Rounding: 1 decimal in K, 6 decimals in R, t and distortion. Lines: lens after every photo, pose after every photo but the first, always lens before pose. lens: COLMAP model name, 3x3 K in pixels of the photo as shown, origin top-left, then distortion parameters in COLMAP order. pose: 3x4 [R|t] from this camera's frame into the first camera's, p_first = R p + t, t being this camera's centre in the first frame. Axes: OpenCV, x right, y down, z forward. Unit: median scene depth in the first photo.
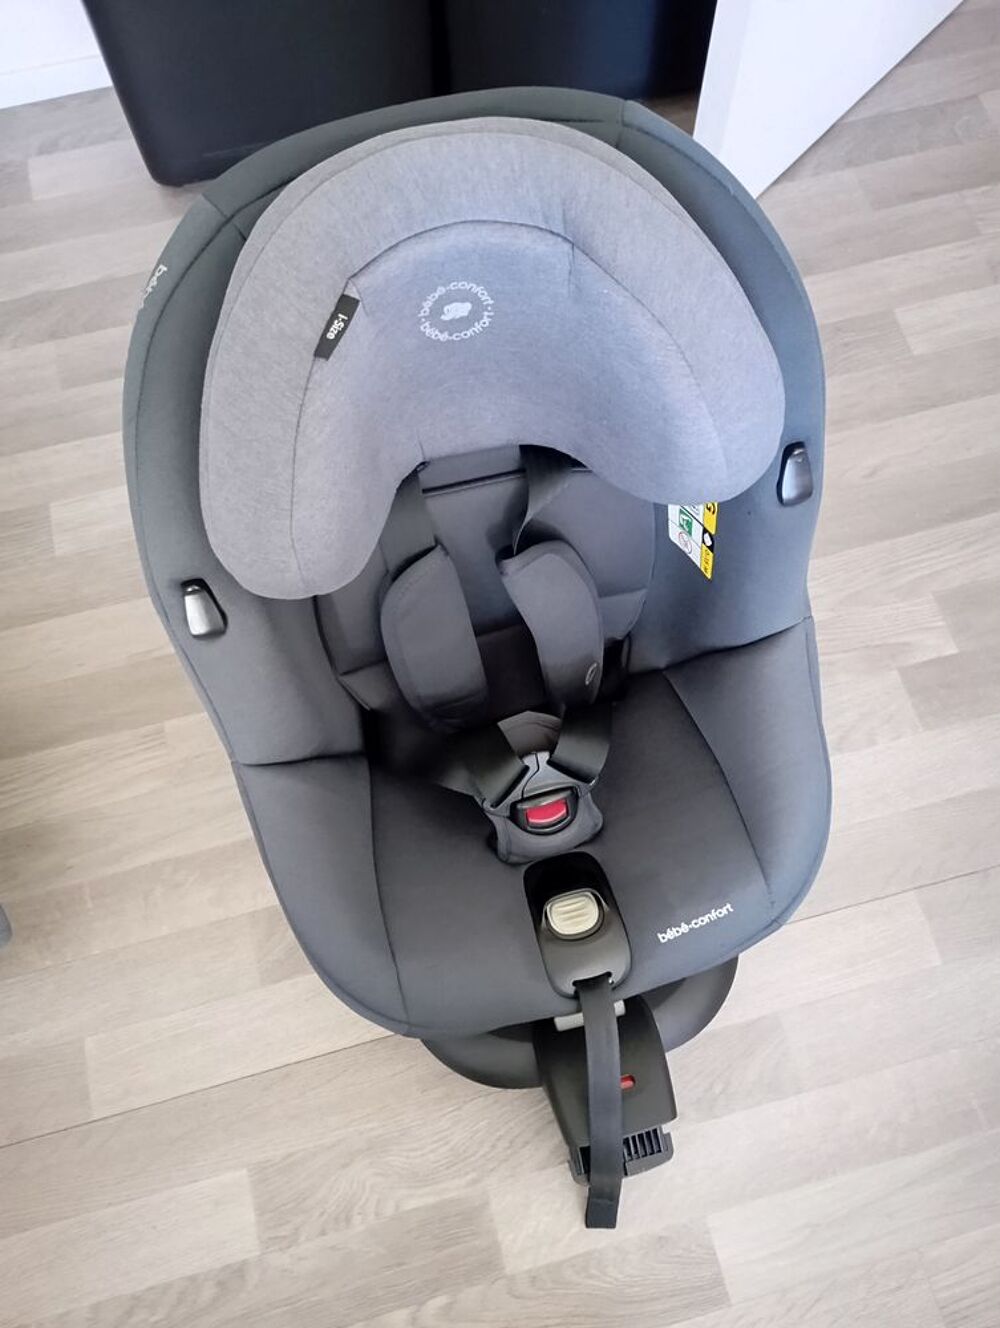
lens RADIAL K [[1060.7, 0, 495.8], [0, 1060.7, 666.4], [0, 0, 1]] dist [0.034378, -0.009182]
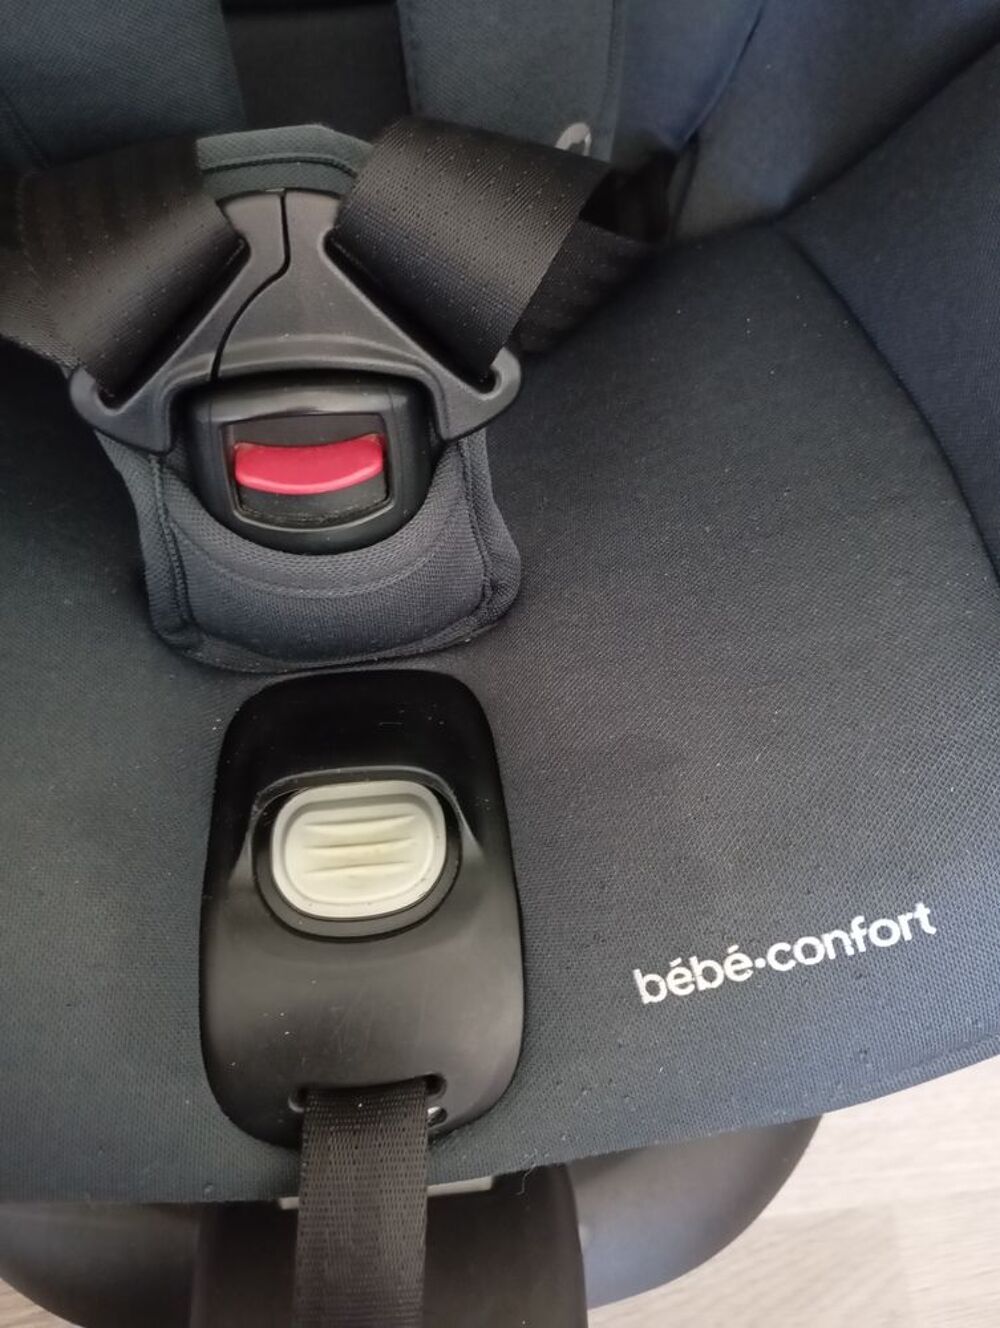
lens RADIAL K [[1060.7, 0, 507.7], [0, 1060.7, 665.5], [0, 0, 1]] dist [0.034378, -0.009182]
pose [[0.985318, 0.170062, 0.015069, 0.104549], [-0.170329, 0.985210, 0.018665, 0.178053], [-0.011672, -0.020958, 0.999712, 0.741029]]
